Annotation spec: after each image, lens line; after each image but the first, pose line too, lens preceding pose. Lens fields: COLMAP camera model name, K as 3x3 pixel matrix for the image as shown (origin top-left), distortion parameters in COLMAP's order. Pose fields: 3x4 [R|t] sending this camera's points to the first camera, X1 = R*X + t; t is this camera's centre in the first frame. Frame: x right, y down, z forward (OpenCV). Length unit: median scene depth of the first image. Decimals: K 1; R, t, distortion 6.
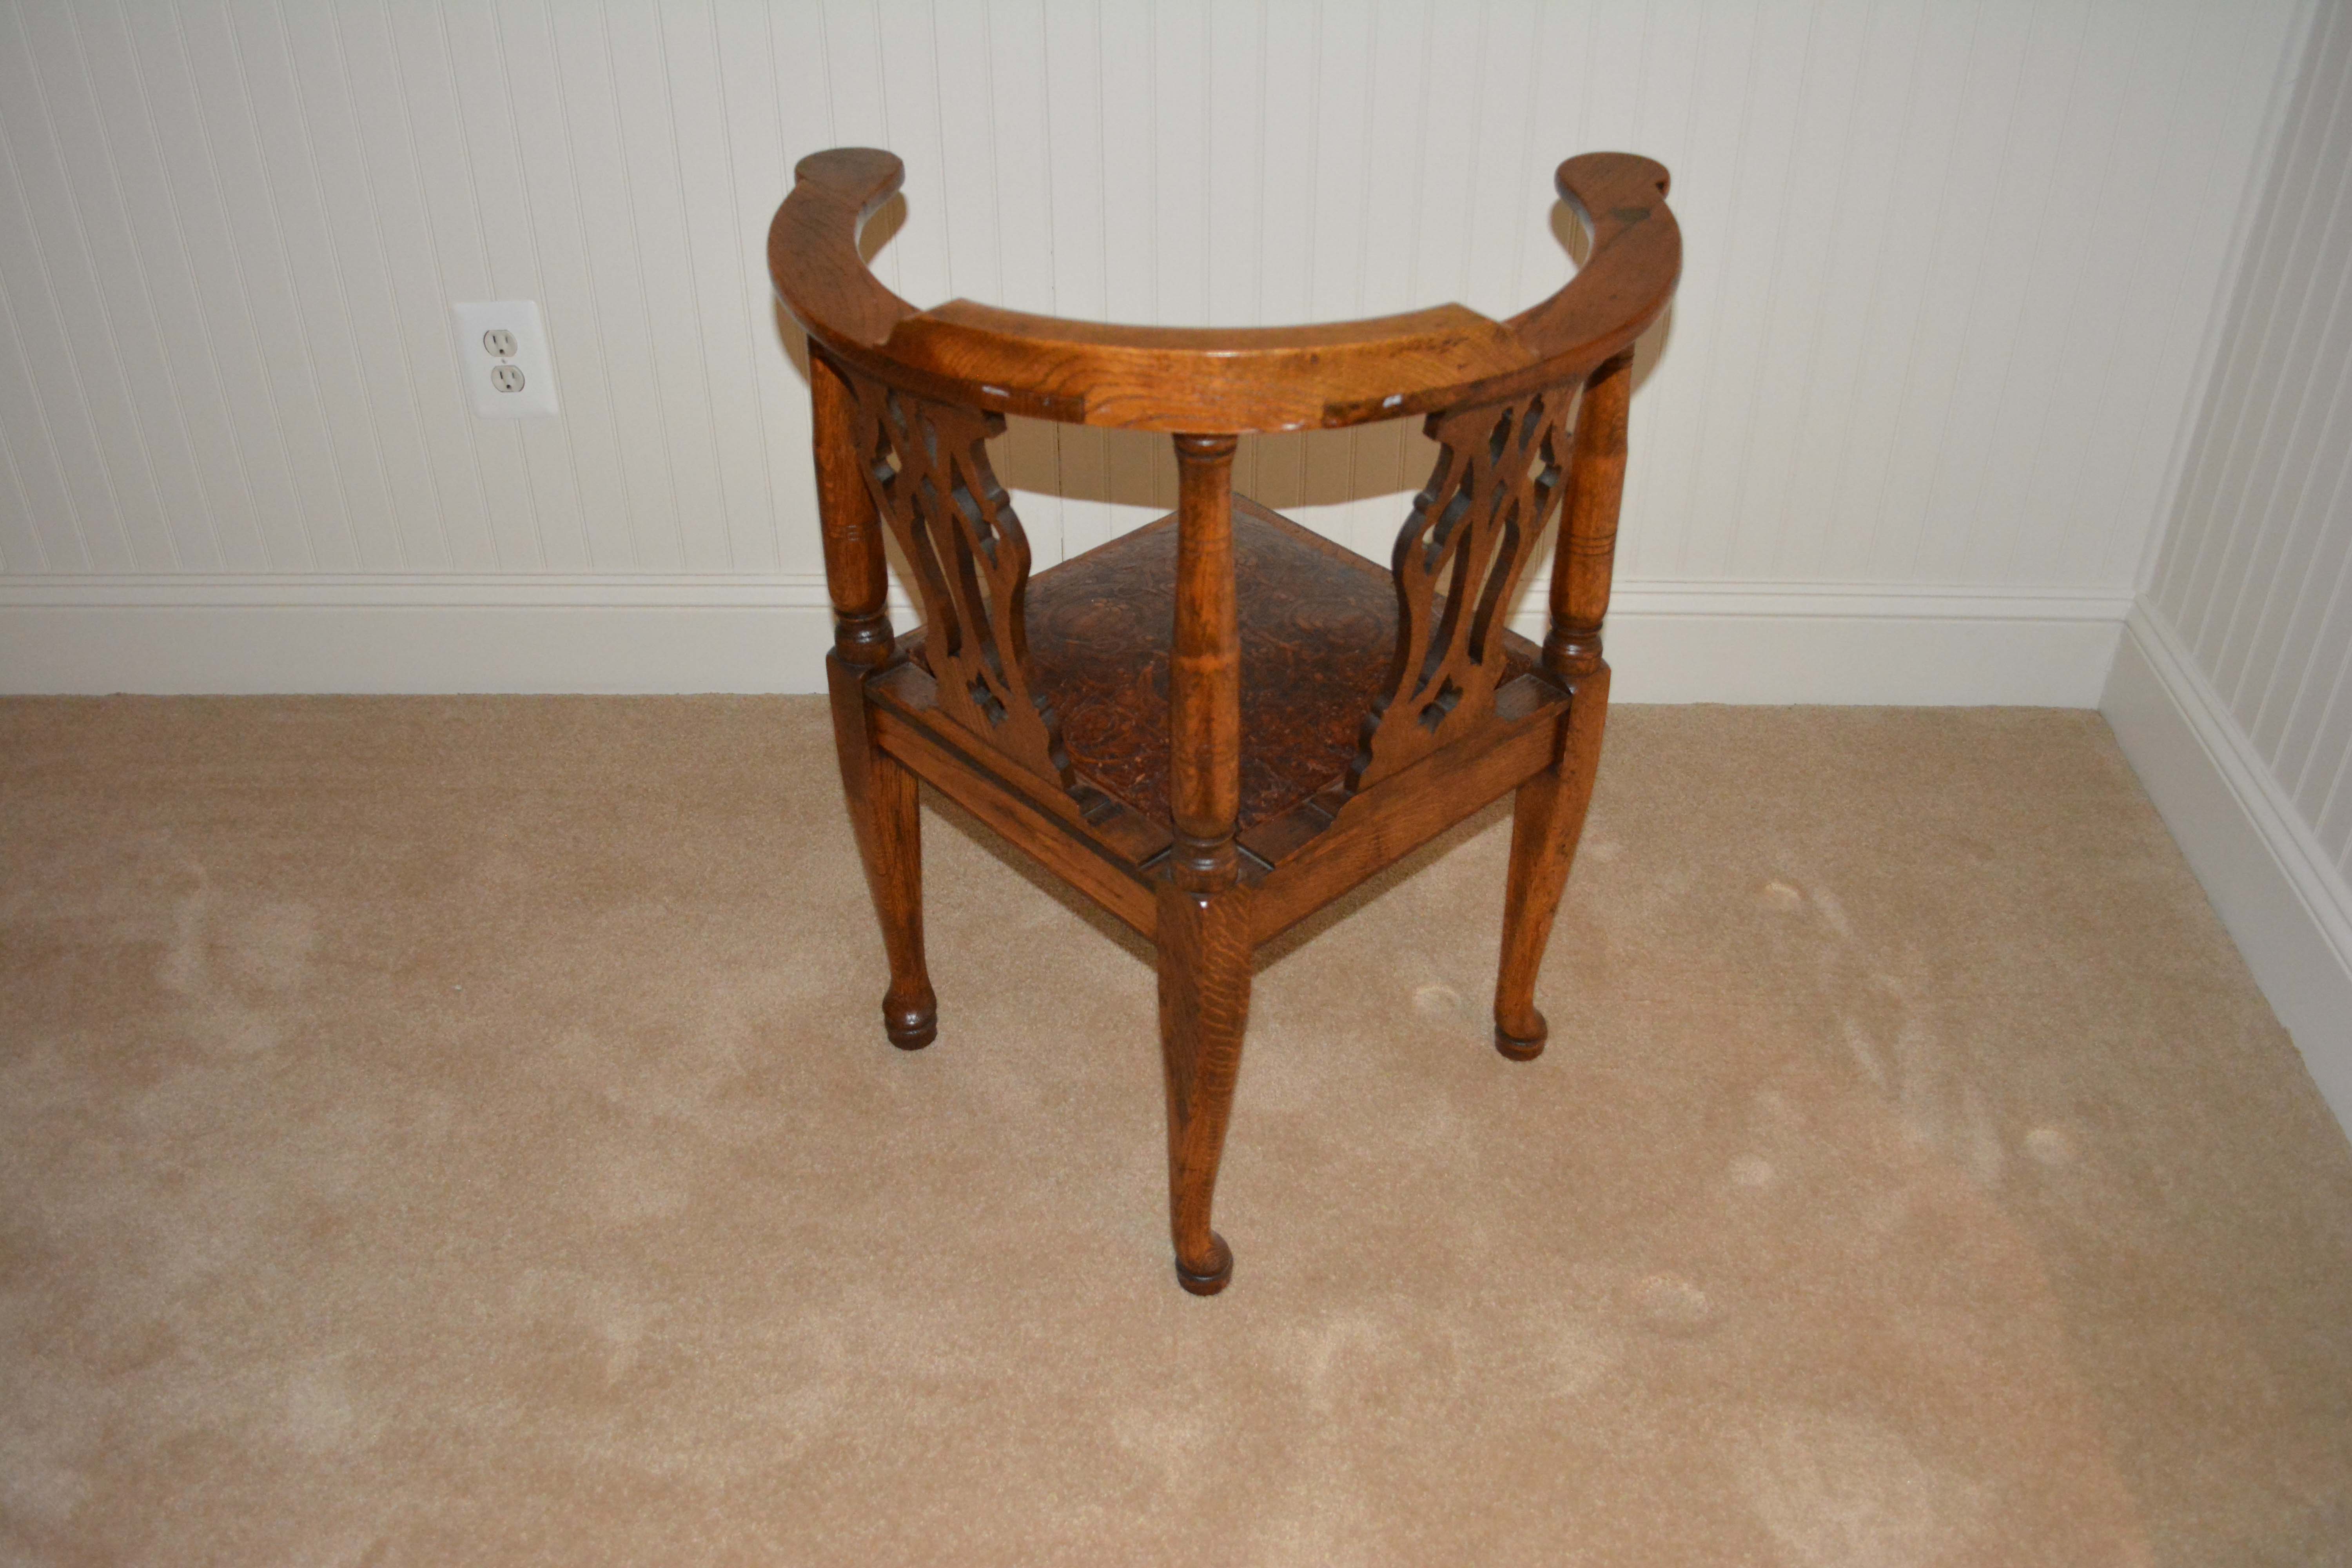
lens RADIAL K [[2113.3, 0, 1176.0], [0, 2113.3, 784.0], [0, 0, 1]] dist [-0.079932, 0.019253]
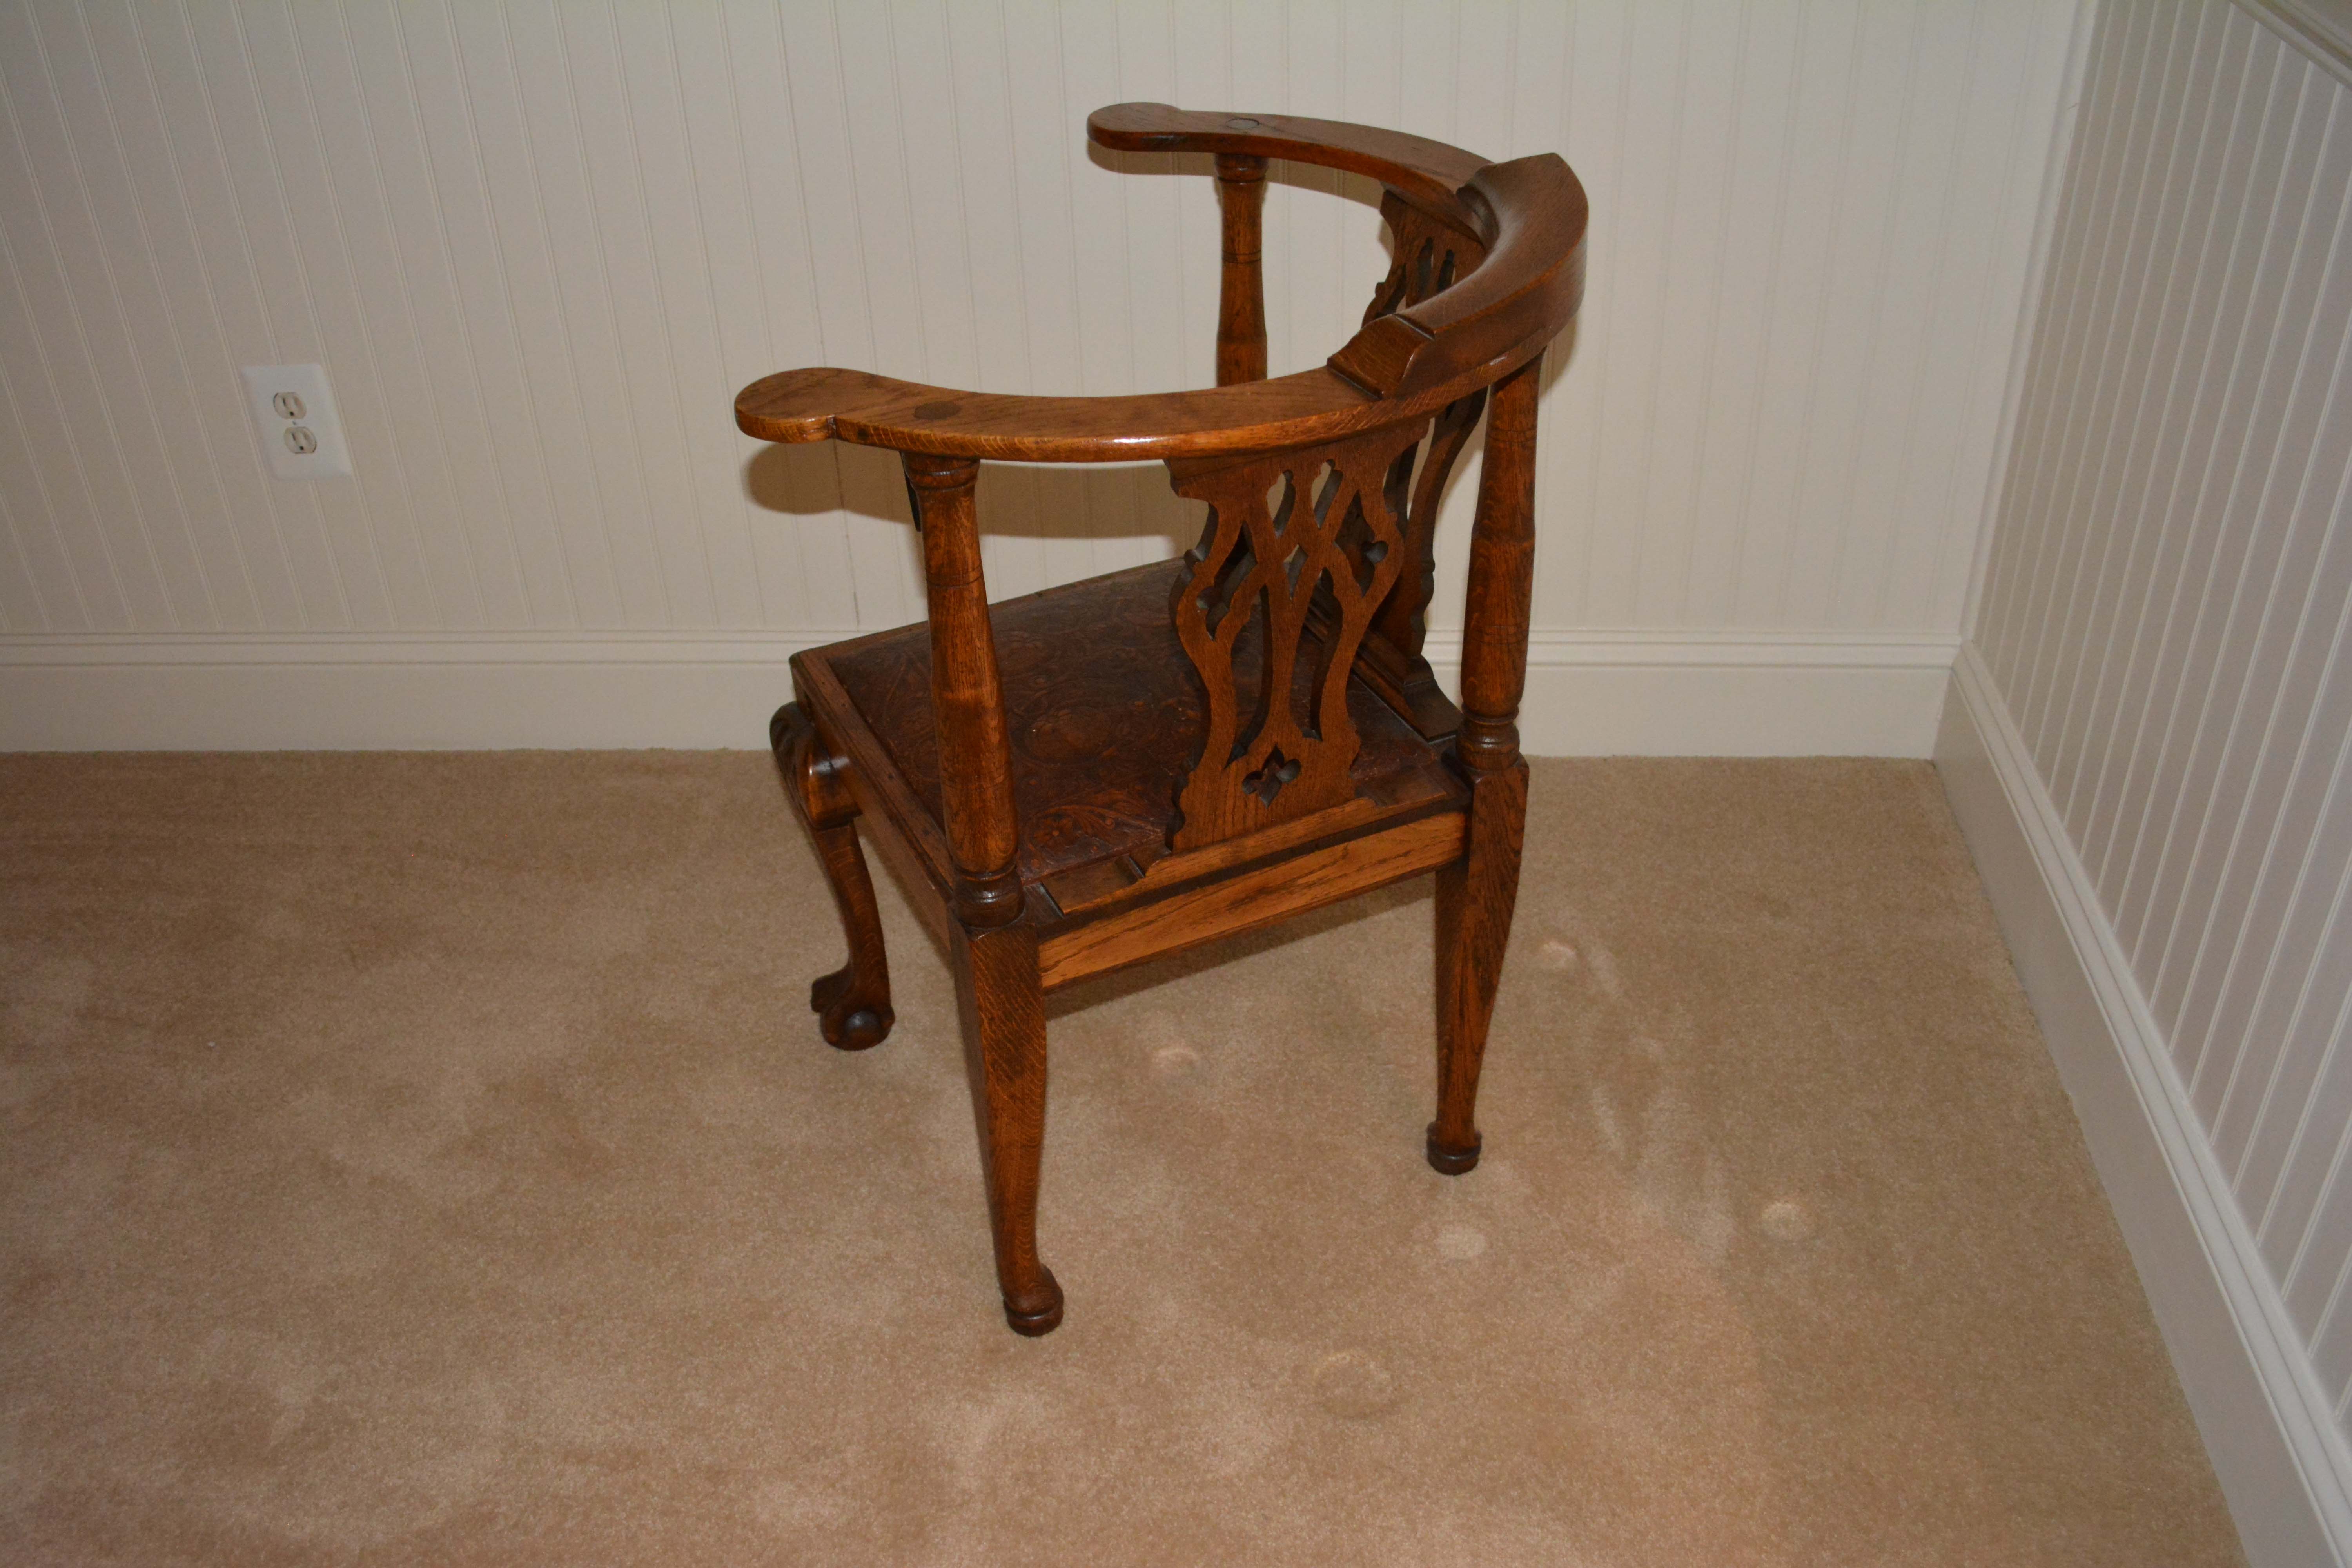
lens RADIAL K [[2113.3, 0, 1176.0], [0, 2113.3, 784.0], [0, 0, 1]] dist [-0.079932, 0.019253]
pose [[0.998783, -0.003311, -0.049200, 0.195332], [0.002341, 0.999802, -0.019766, -0.008472], [0.049256, 0.019627, 0.998593, 0.023727]]
